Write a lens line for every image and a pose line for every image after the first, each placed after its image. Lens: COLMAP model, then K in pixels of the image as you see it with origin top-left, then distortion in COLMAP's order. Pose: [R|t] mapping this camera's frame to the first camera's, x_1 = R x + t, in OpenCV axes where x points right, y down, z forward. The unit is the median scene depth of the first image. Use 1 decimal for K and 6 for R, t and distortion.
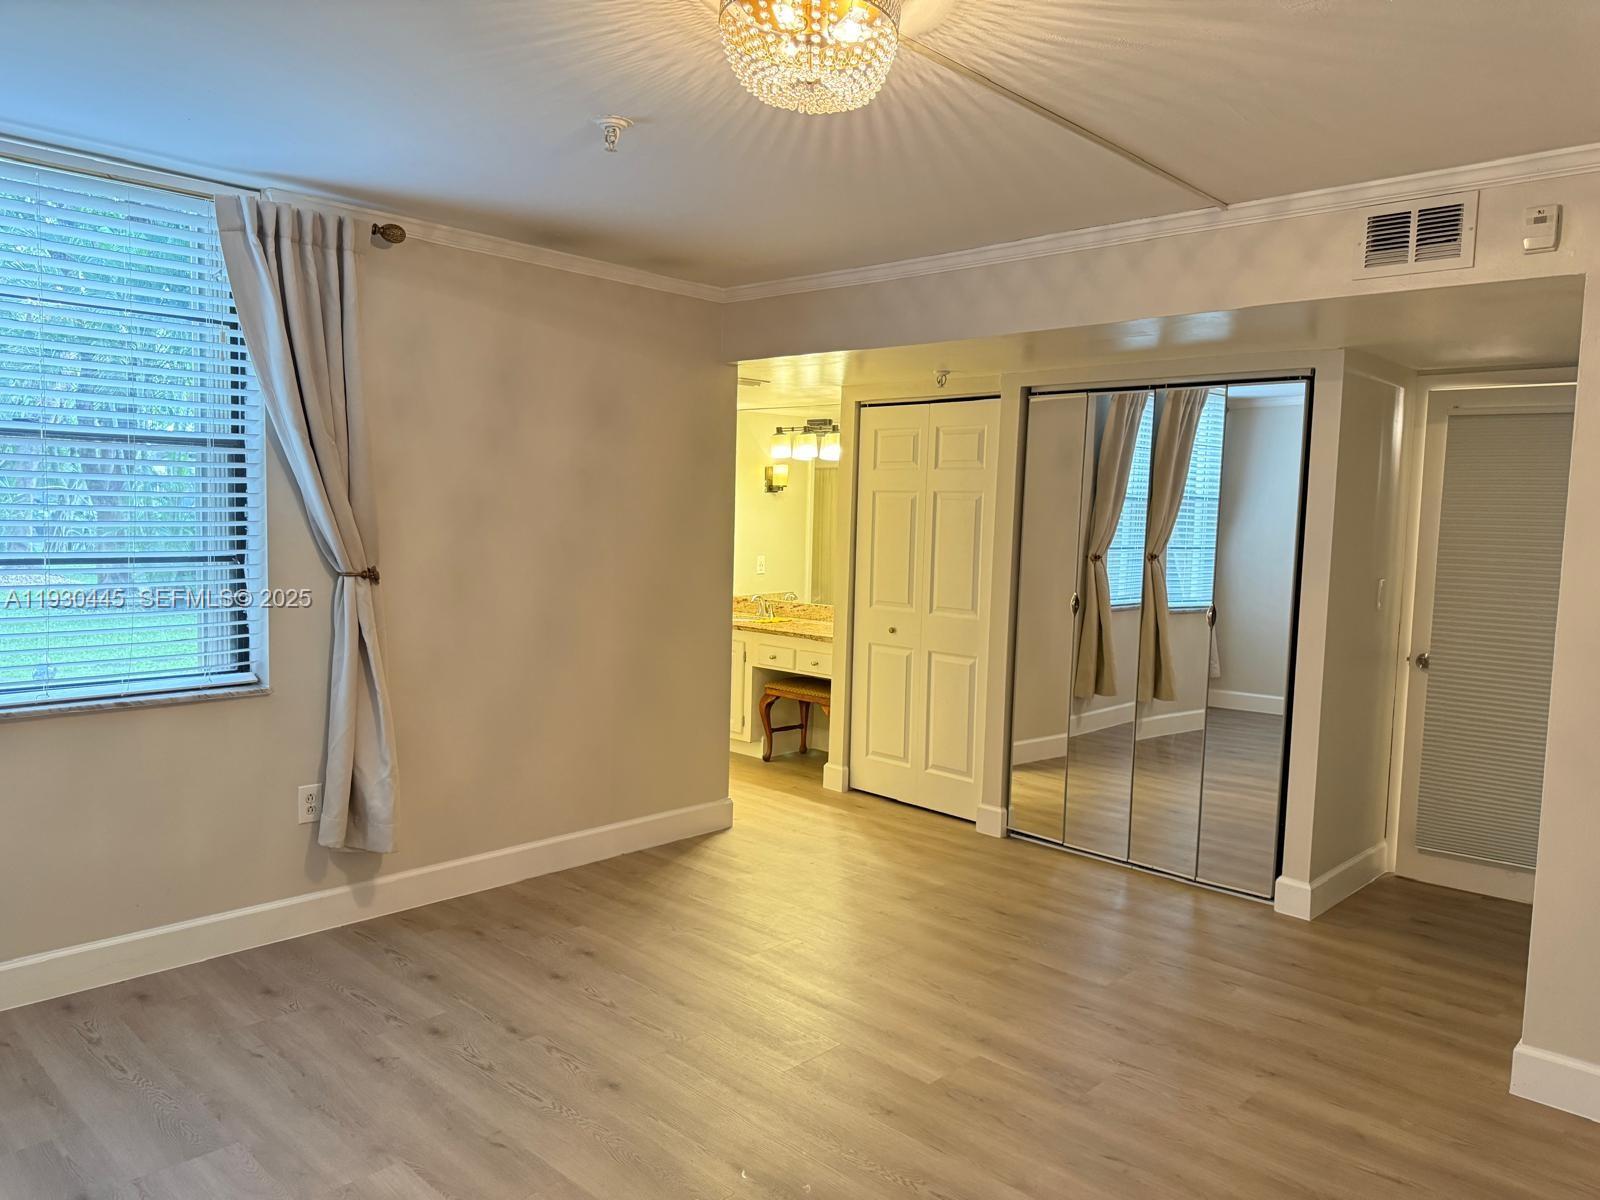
lens RADIAL K [[1134.2, 0, 800.0], [0, 1134.2, 600.0], [0, 0, 1]] dist [0.000290, -0.000329]
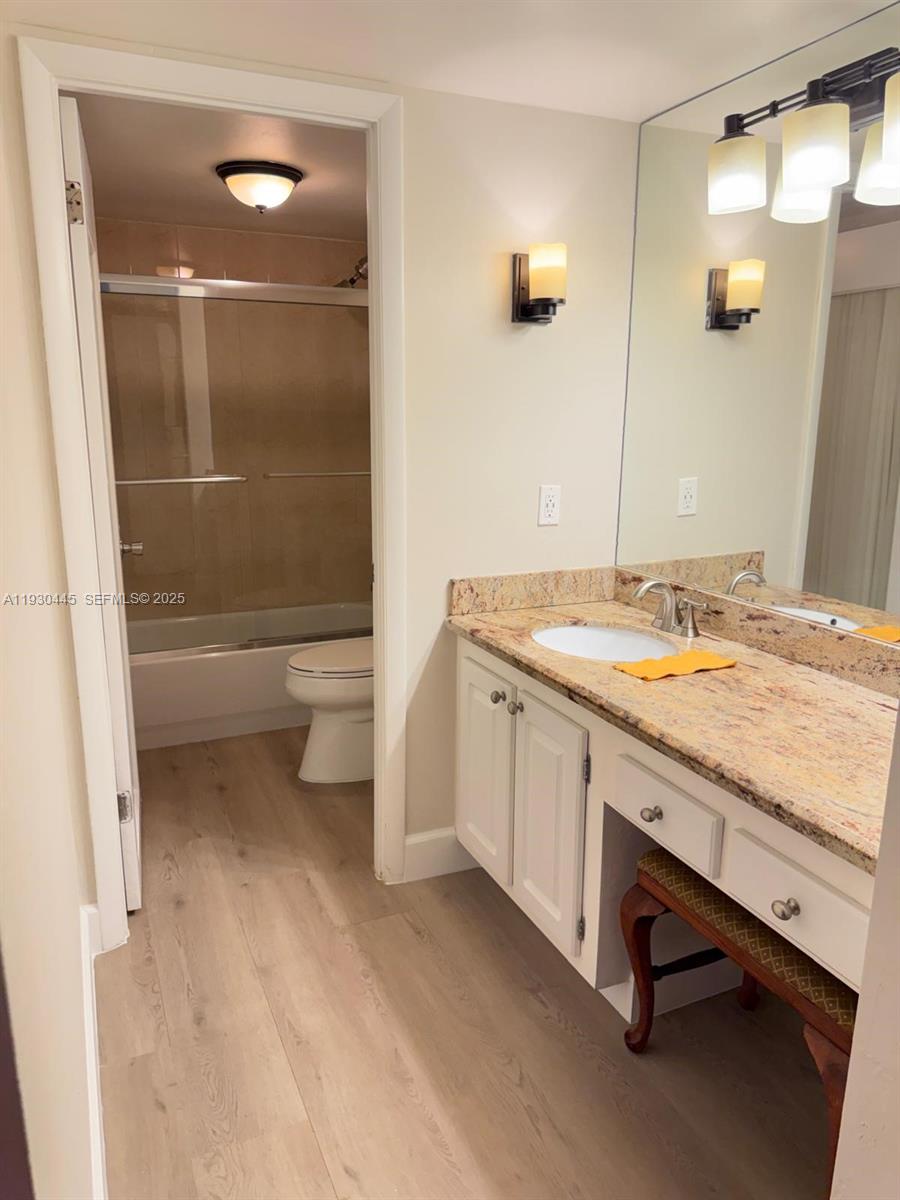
lens RADIAL K [[850.6, 0, 450.0], [0, 850.6, 600.0], [0, 0, 1]] dist [0.000290, -0.000329]
pose [[0.922933, 0.065514, -0.379346, 0.010147], [-0.013277, 0.990243, 0.138716, -0.039104], [0.384733, -0.122989, 0.914797, 0.713221]]
